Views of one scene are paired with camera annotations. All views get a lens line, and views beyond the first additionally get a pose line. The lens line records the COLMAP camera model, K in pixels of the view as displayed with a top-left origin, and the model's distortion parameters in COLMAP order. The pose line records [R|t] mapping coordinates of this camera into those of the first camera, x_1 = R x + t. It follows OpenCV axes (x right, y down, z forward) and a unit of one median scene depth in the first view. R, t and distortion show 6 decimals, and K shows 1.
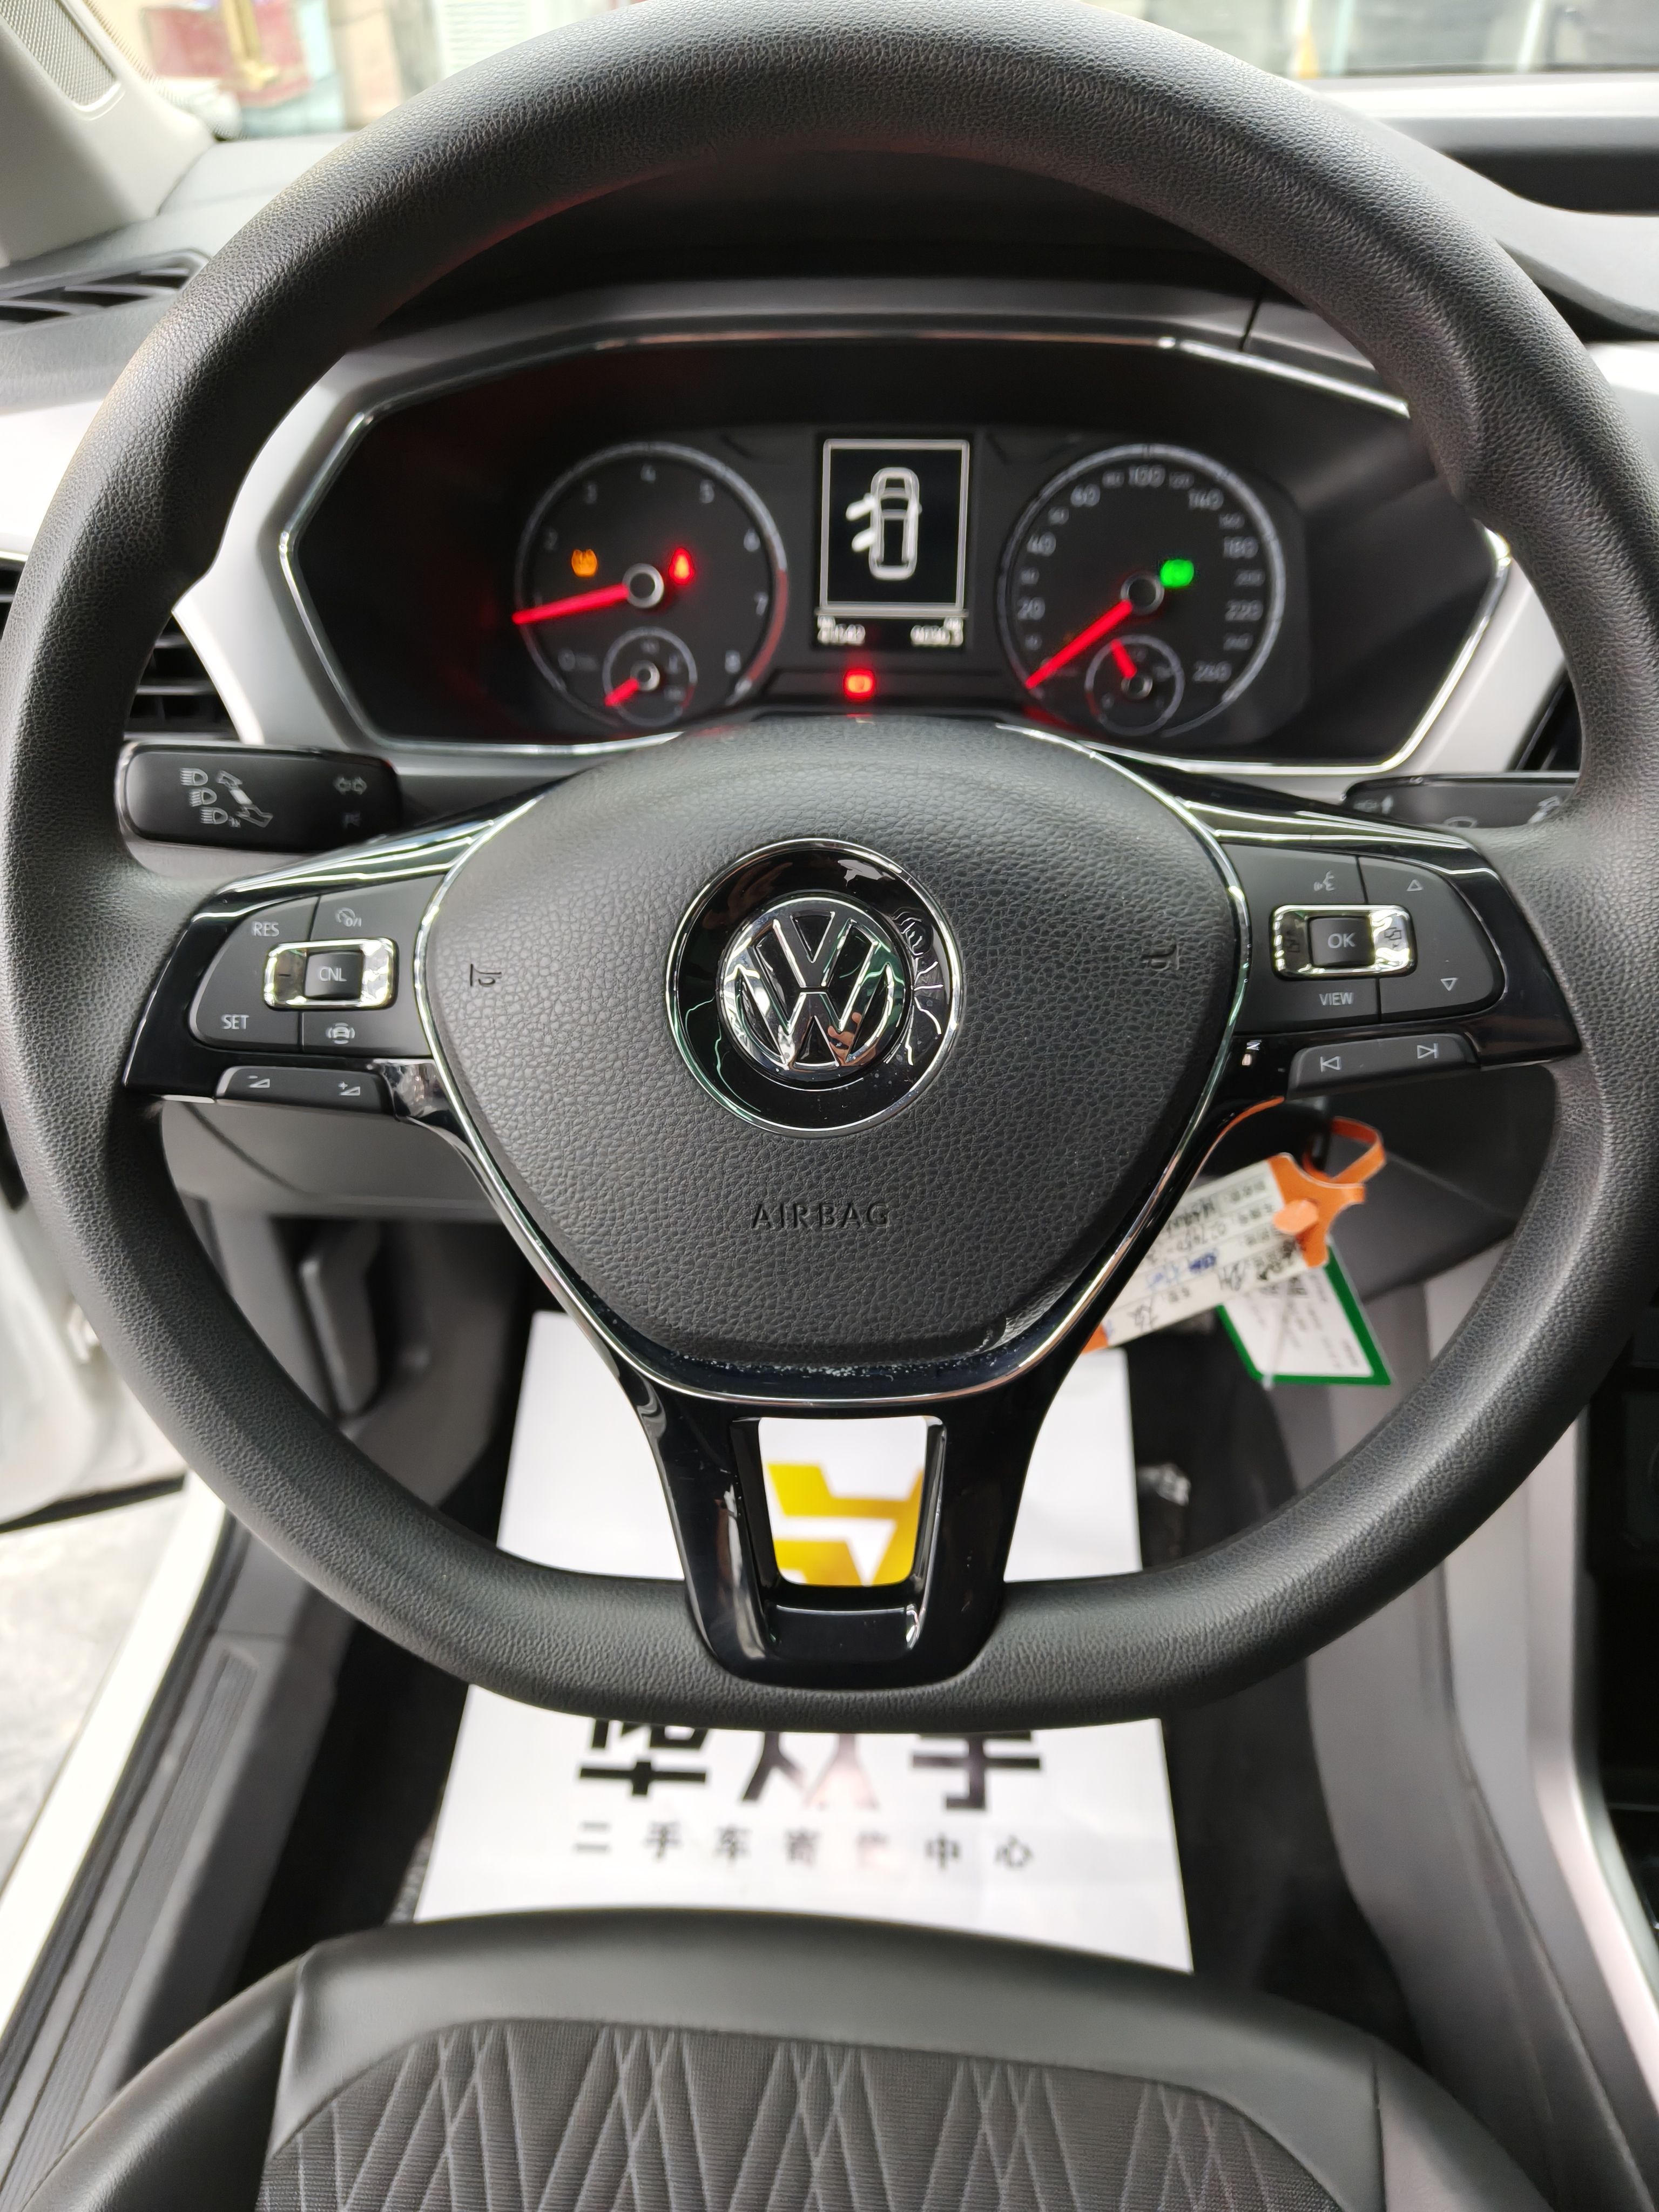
lens RADIAL K [[1527.4, 0, 829.5], [0, 1527.4, 1106.0], [0, 0, 1]] dist [0.001103, -0.001060]
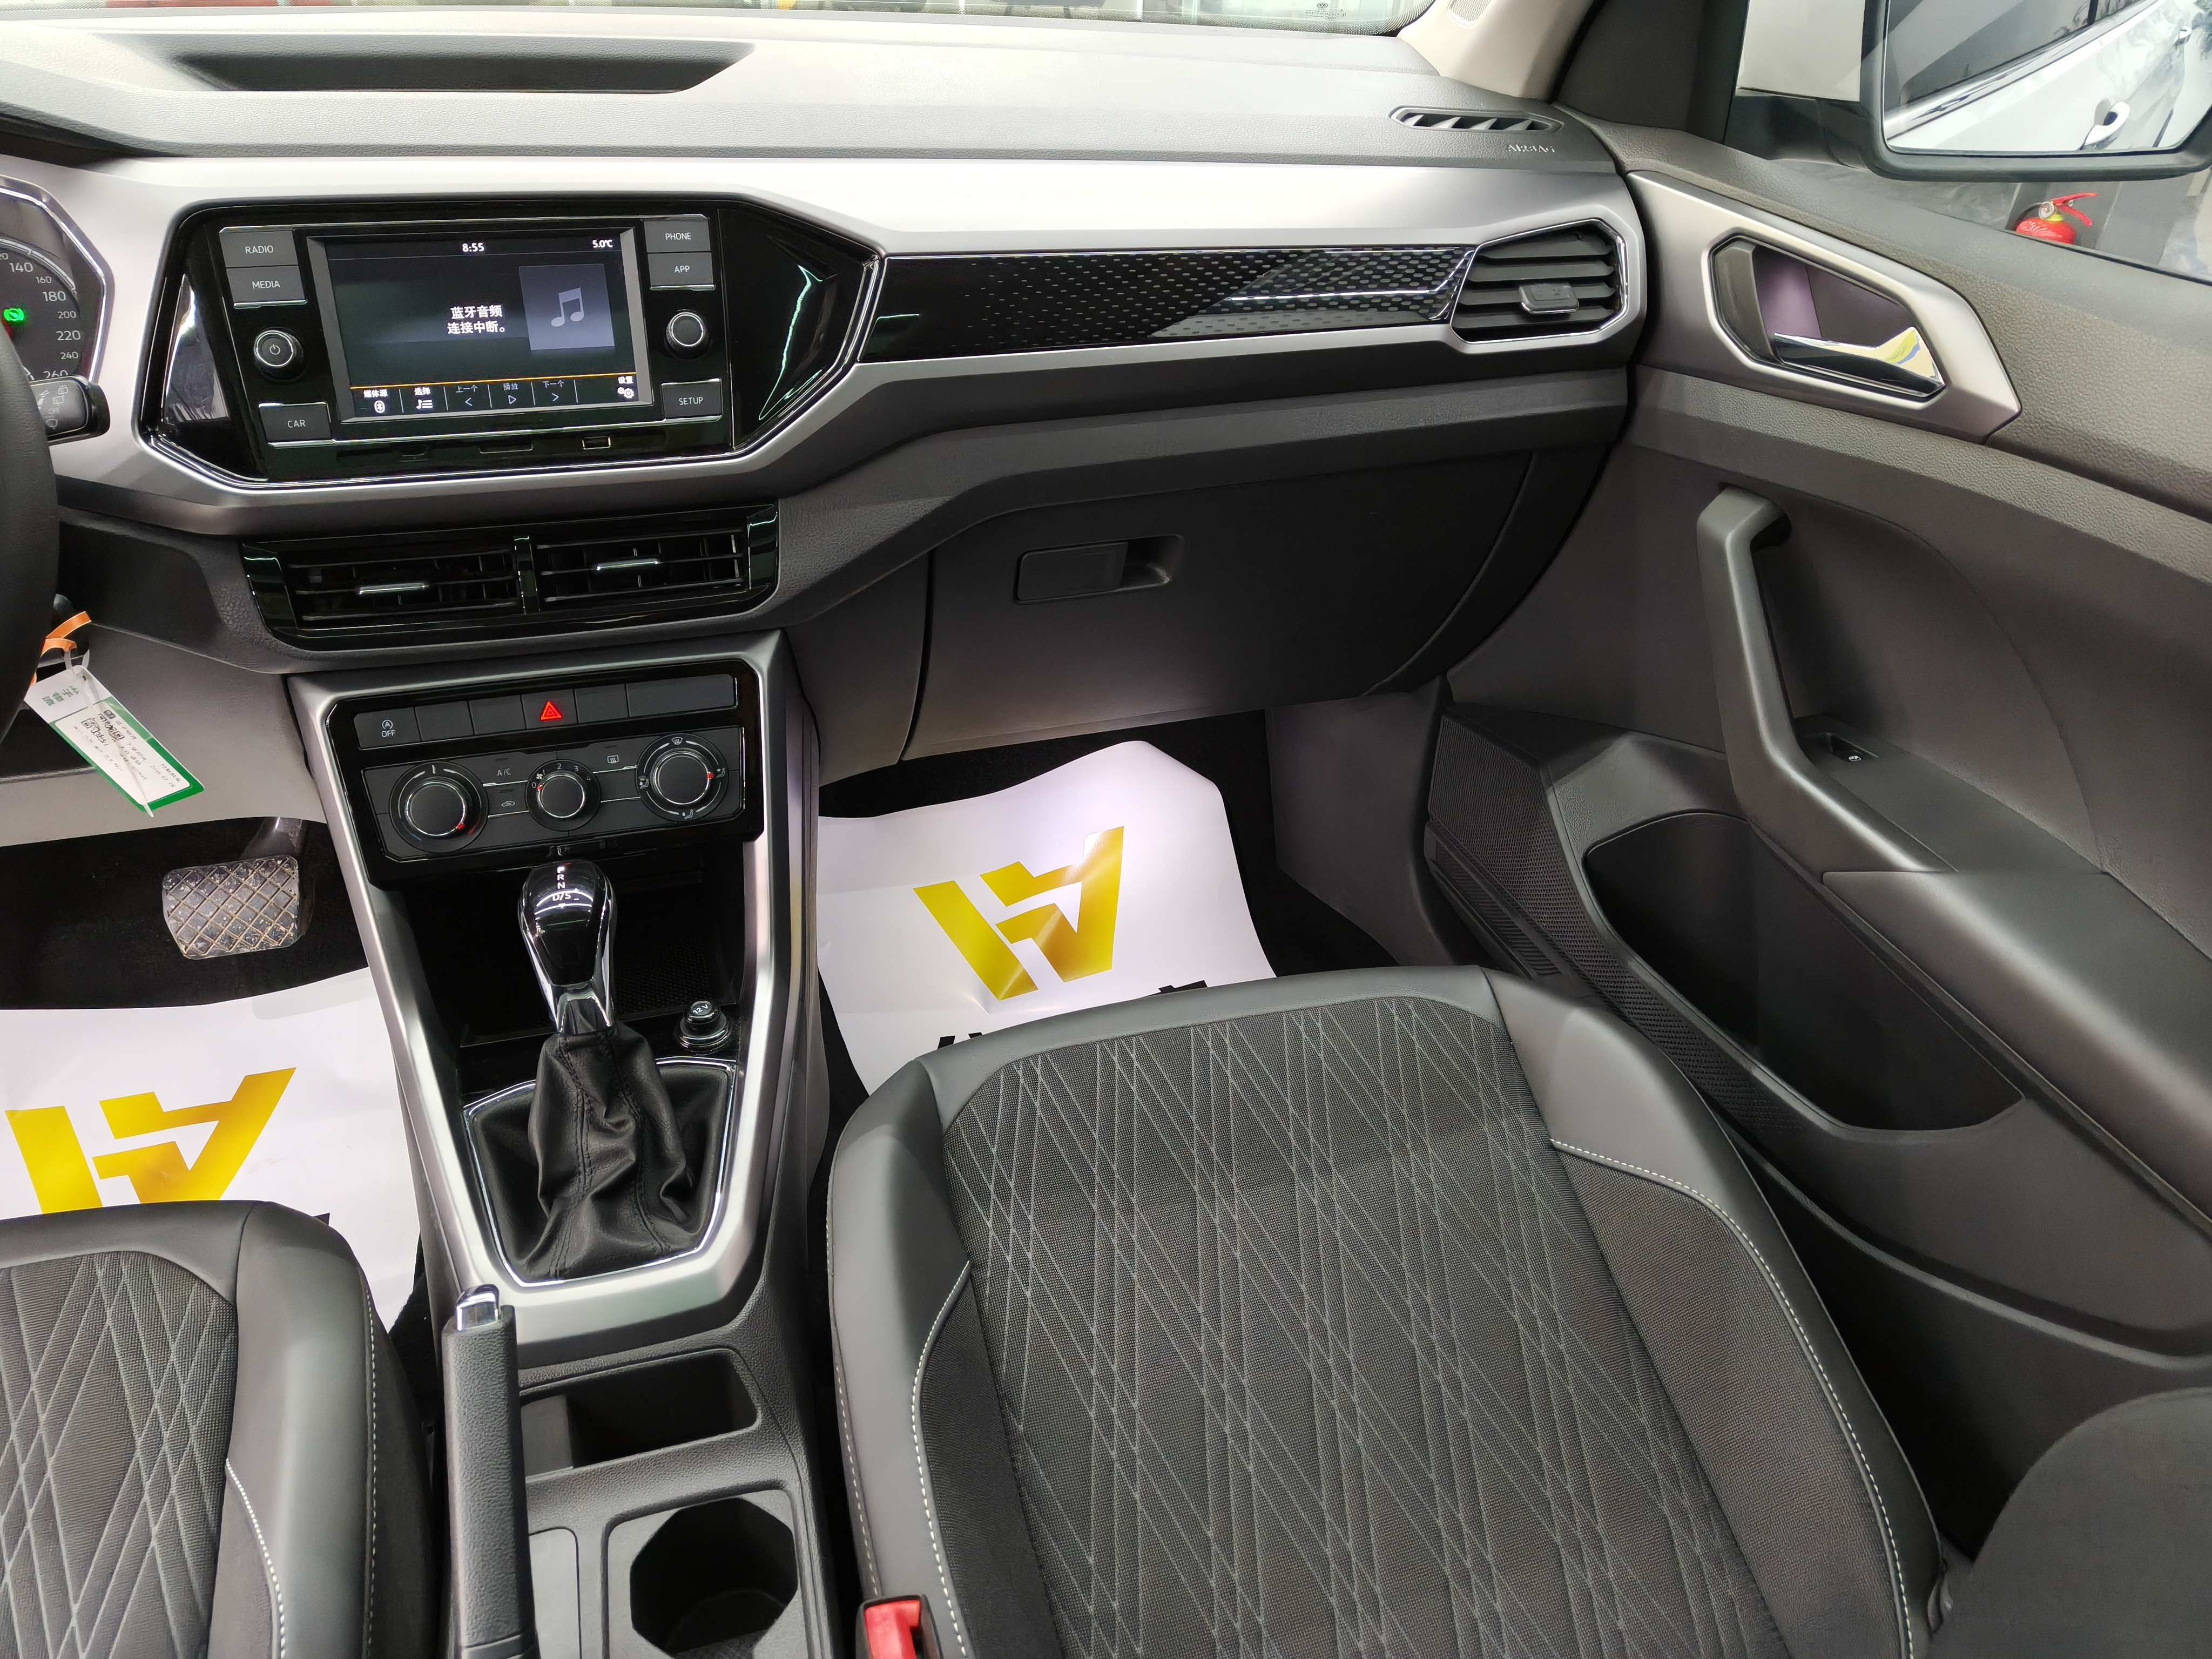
lens RADIAL K [[1530.1, 0, 1078.1], [0, 1530.1, 821.2], [0, 0, 1]] dist [0.023402, -0.007273]
pose [[0.937610, -0.162506, 0.307374, 0.692141], [0.189609, 0.980009, -0.060257, 0.463627], [-0.291437, 0.114779, 0.949679, -0.762995]]
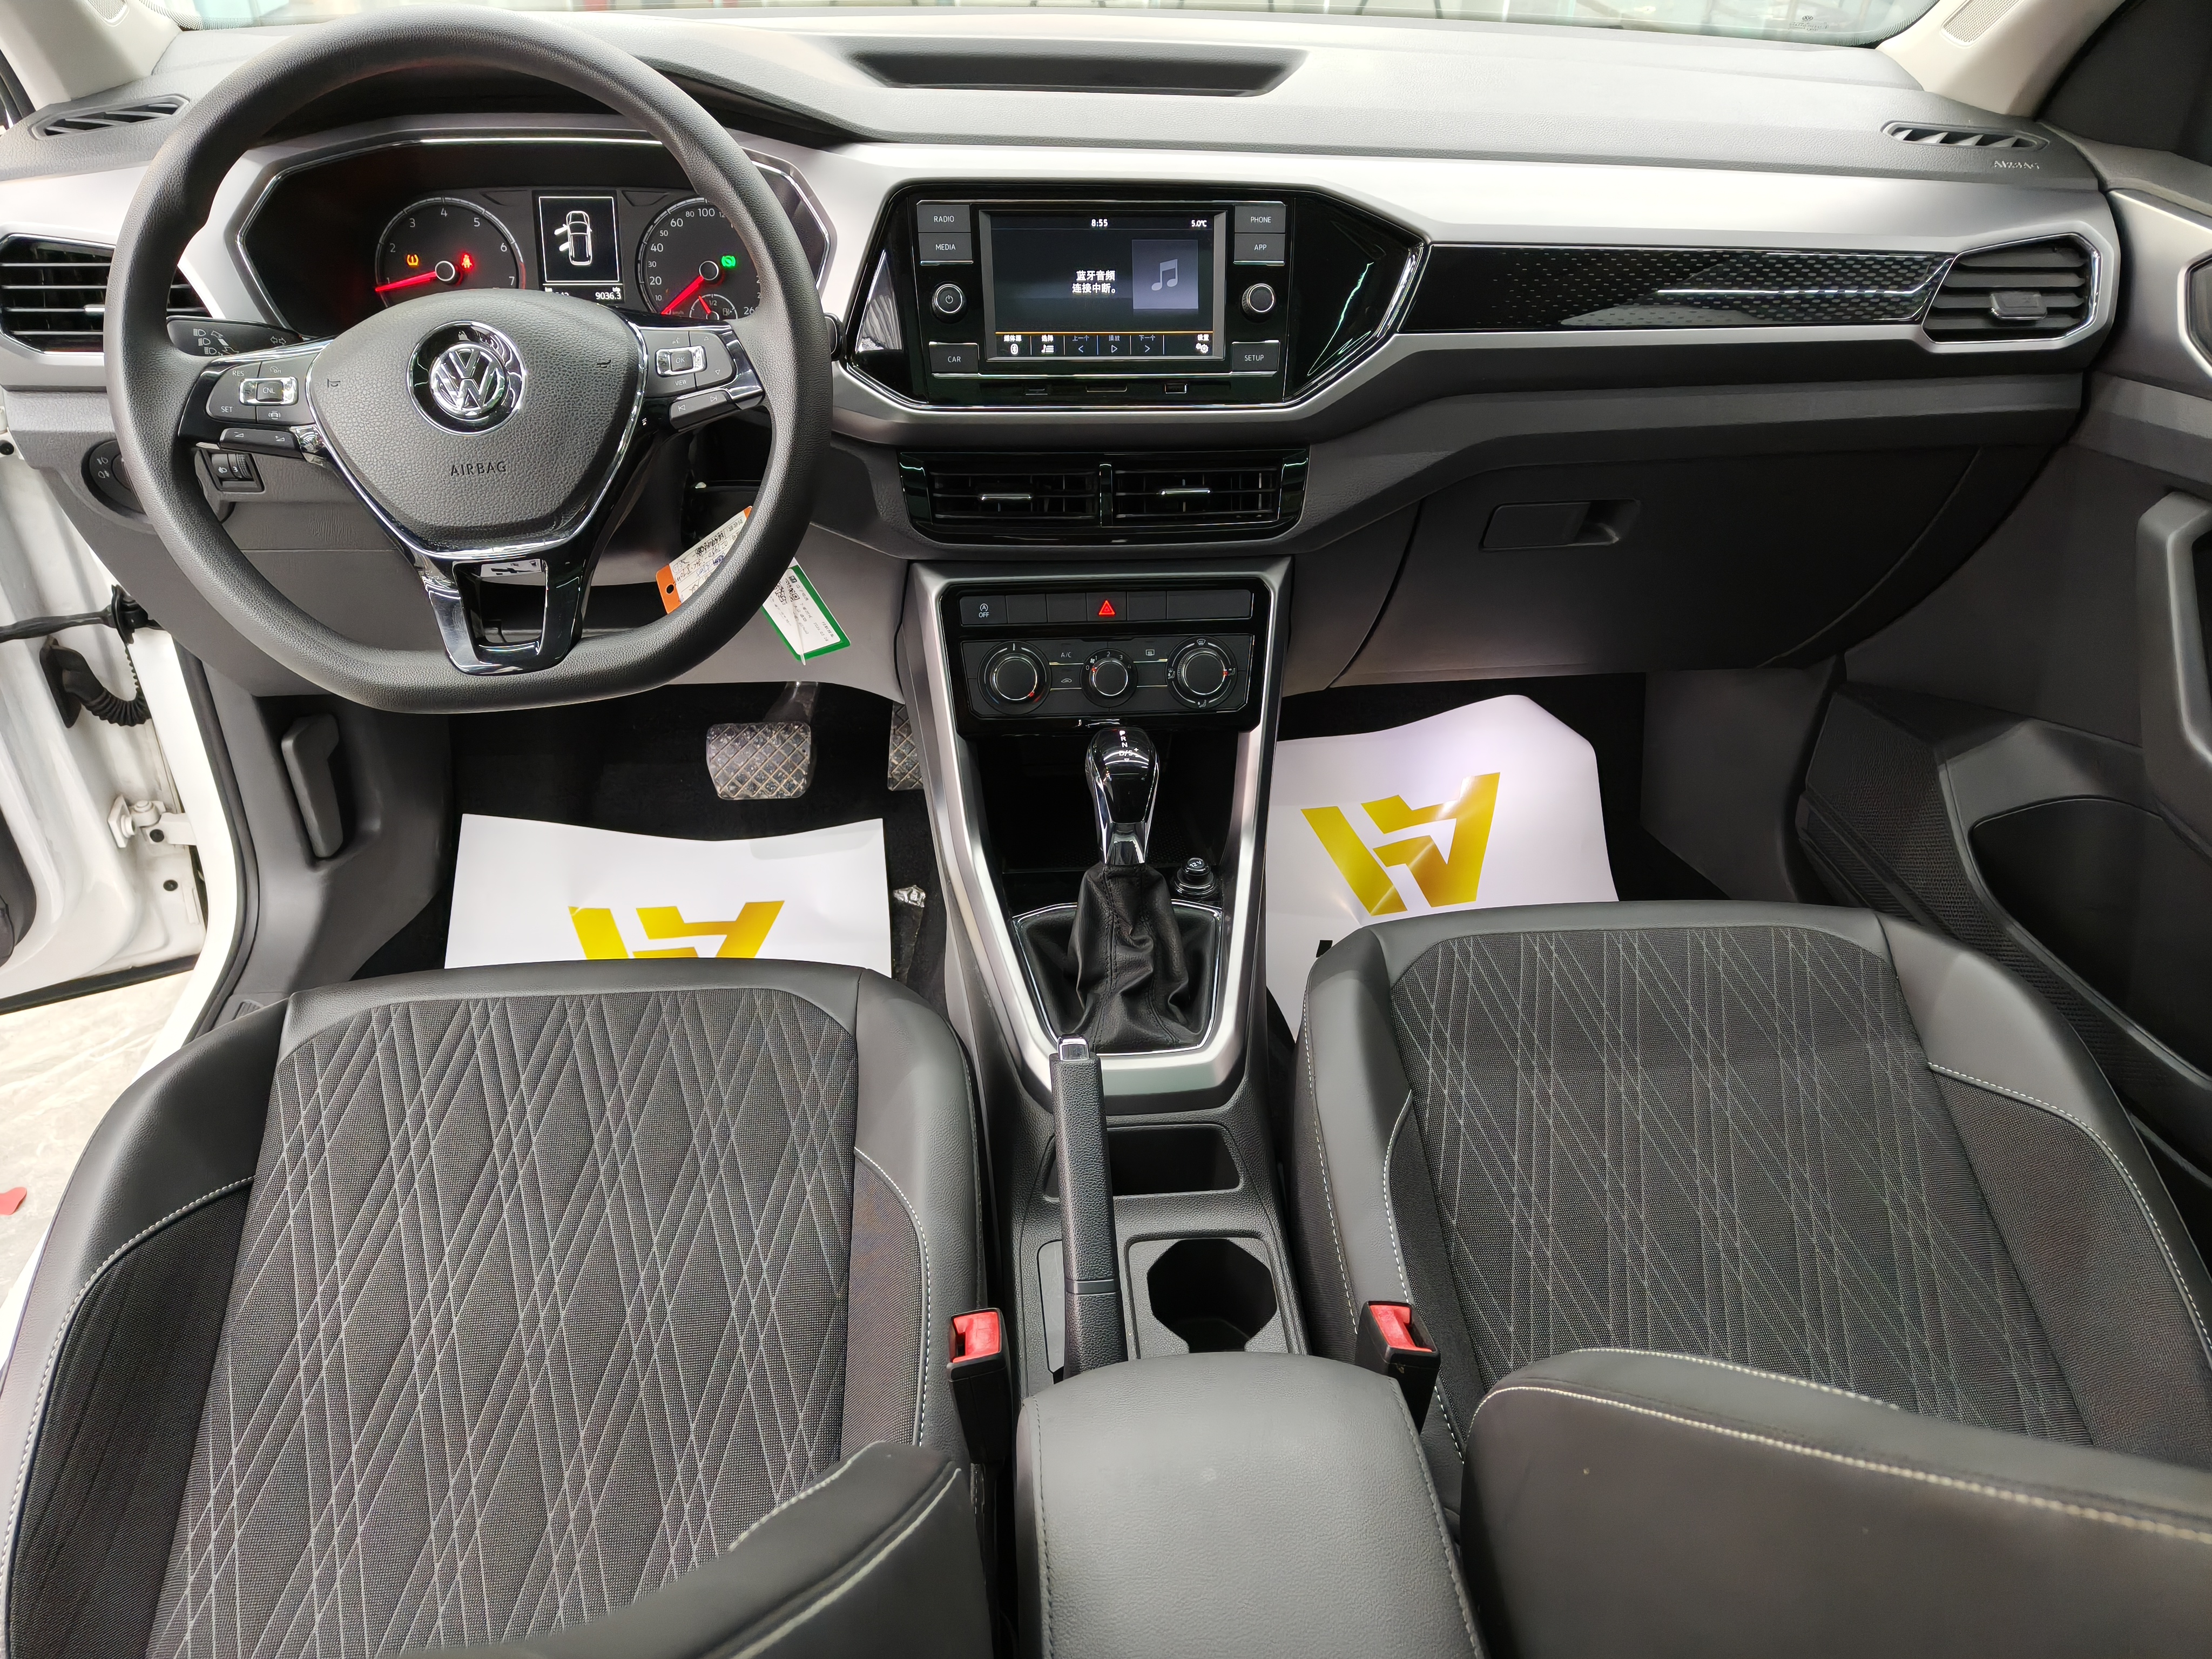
lens RADIAL K [[1508.6, 0, 1107.6], [0, 1508.6, 846.8], [0, 0, 1]] dist [0.020016, -0.003624]
pose [[0.984981, -0.071543, 0.157143, 0.355095], [0.079322, 0.995887, -0.043794, 0.541876], [-0.153364, 0.055601, 0.986604, -0.988487]]
